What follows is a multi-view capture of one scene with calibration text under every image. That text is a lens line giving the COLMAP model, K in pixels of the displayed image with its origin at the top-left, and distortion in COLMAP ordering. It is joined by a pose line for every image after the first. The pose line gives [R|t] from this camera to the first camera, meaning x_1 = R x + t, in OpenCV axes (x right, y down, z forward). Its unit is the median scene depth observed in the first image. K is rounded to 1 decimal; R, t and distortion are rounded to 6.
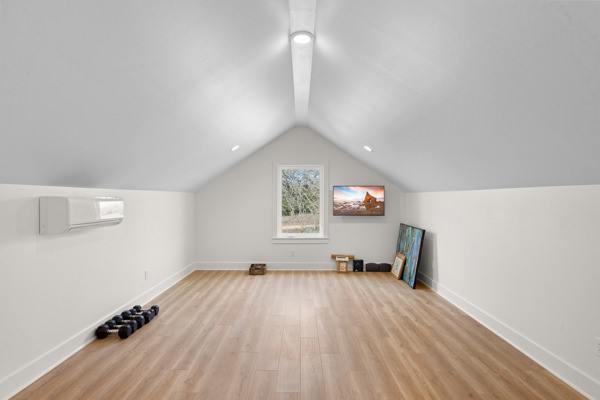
lens RADIAL K [[349.7, 0, 299.1], [0, 349.7, 200.1], [0, 0, 1]] dist [0.001045, 0.000013]
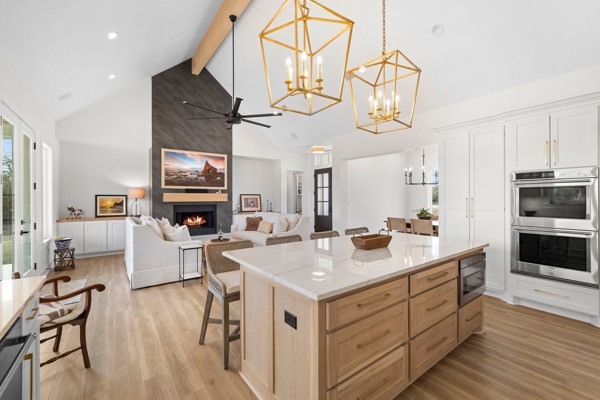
lens RADIAL K [[251.6, 0, 296.7], [0, 251.6, 198.2], [0, 0, 1]] dist [0.001616, 0.000149]
pose [[0.797401, -0.012275, 0.603324, -0.005953], [0.010313, 0.999924, 0.006714, 0.067997], [-0.603361, 0.000868, 0.797468, 0.362657]]
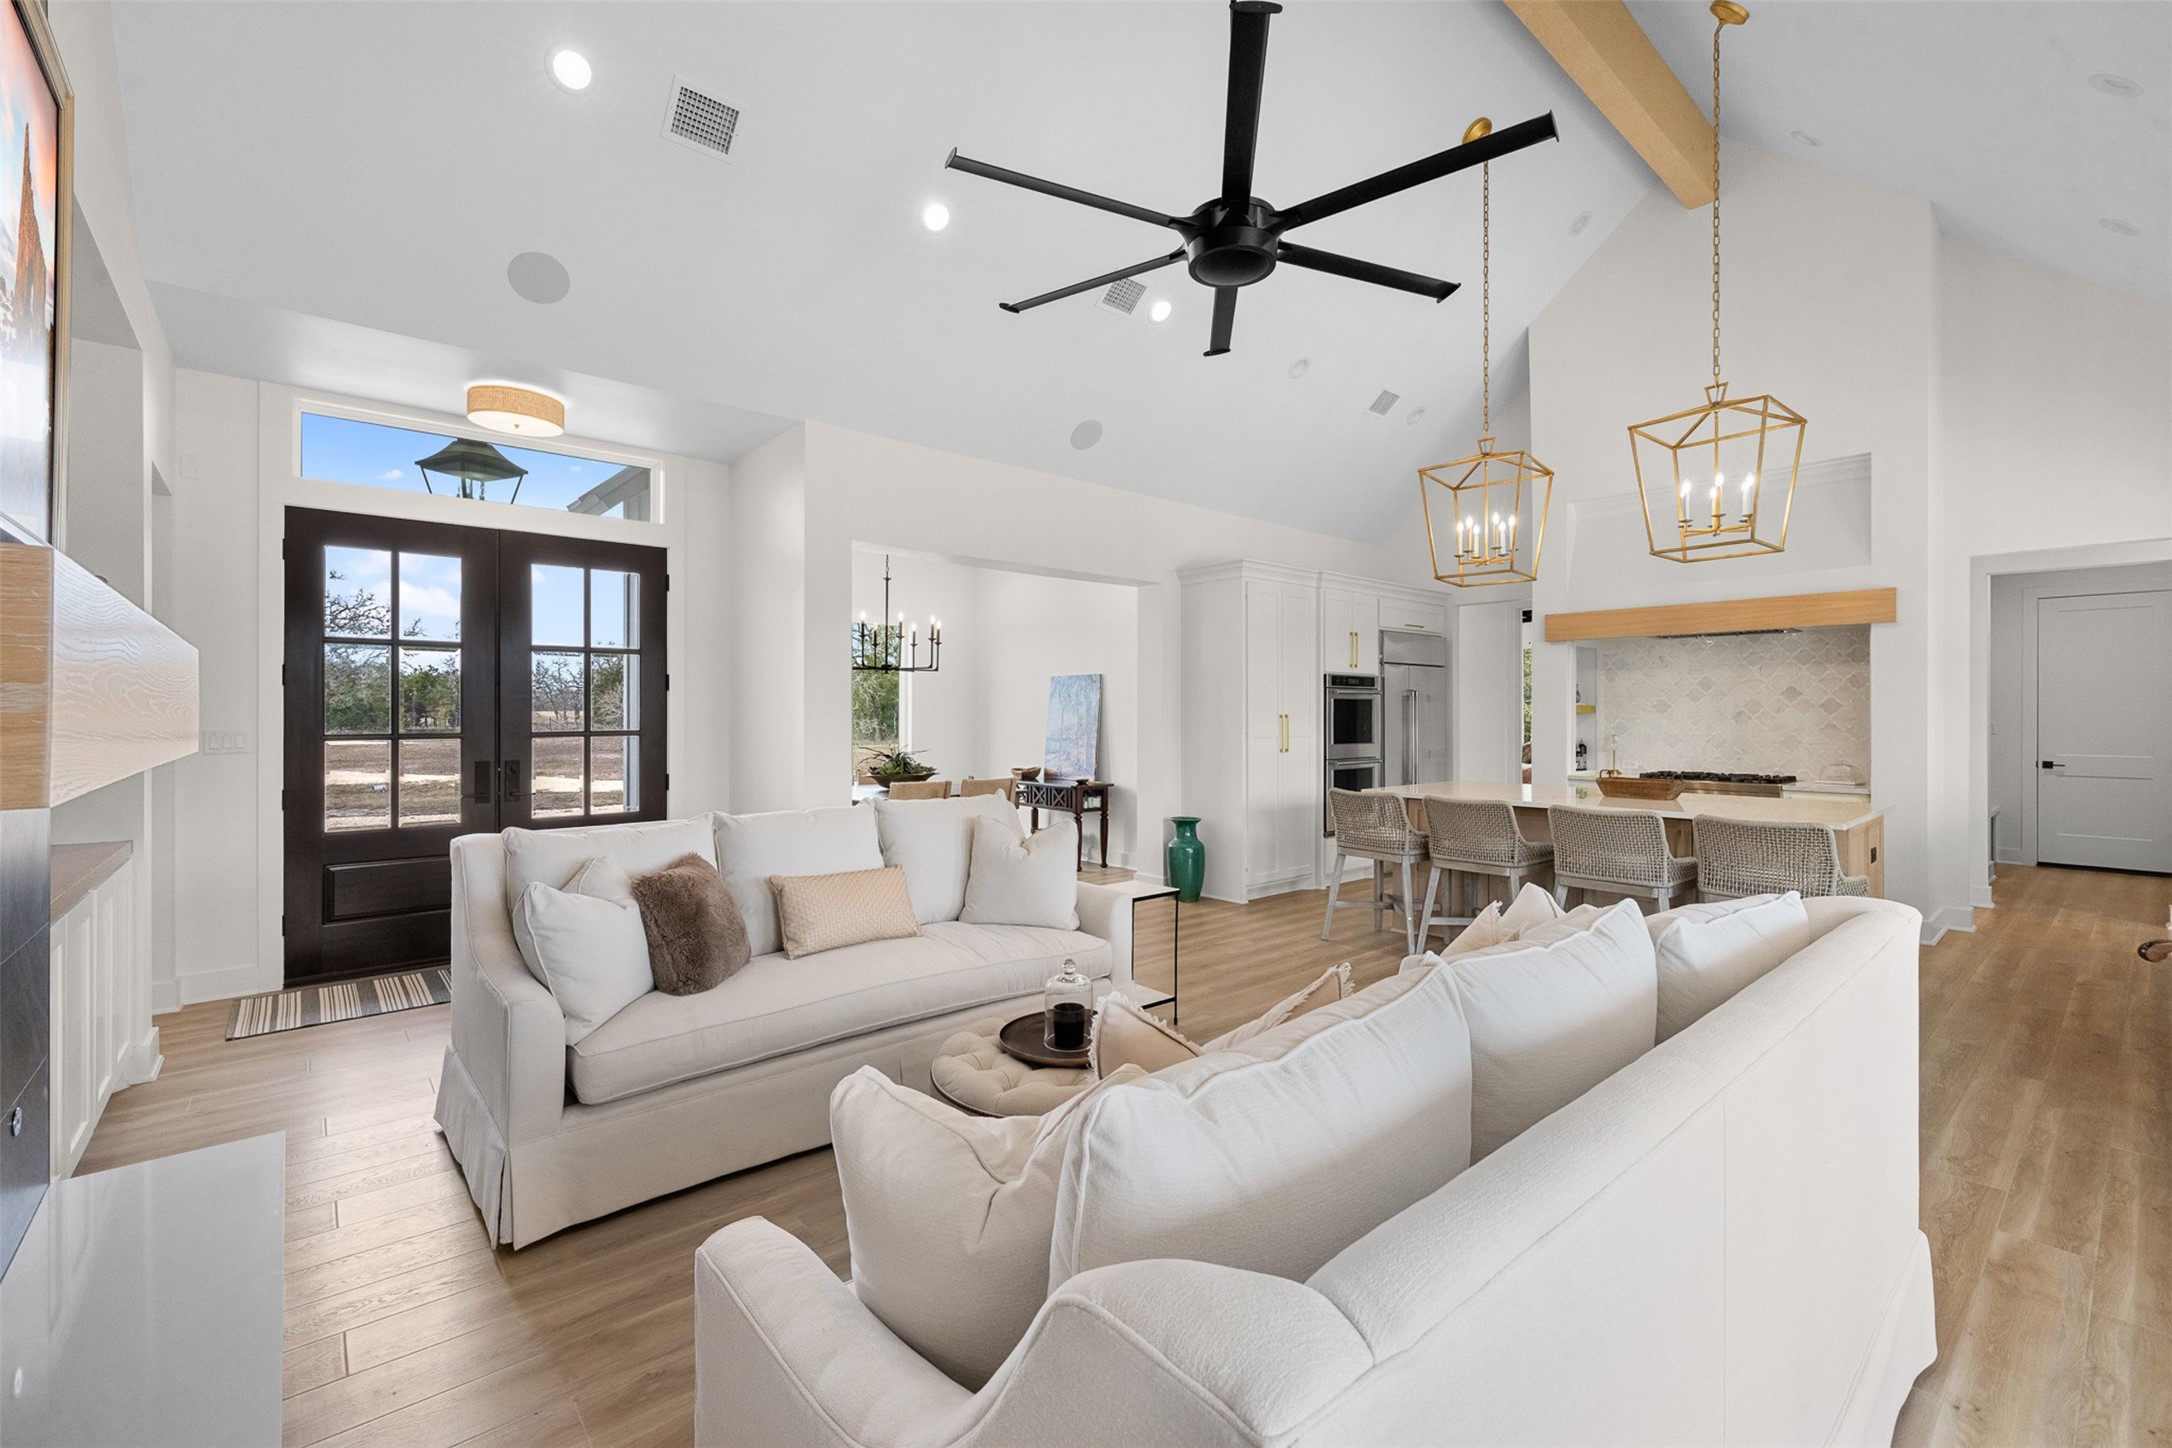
lens RADIAL K [[910.7, 0, 1094.6], [0, 910.7, 711.2], [0, 0, 1]] dist [0.001616, 0.000149]
pose [[-0.660808, -0.013814, 0.750428, -0.005099], [-0.011246, 0.999901, 0.008504, 0.065203], [-0.750471, -0.002820, -0.660897, 1.127904]]
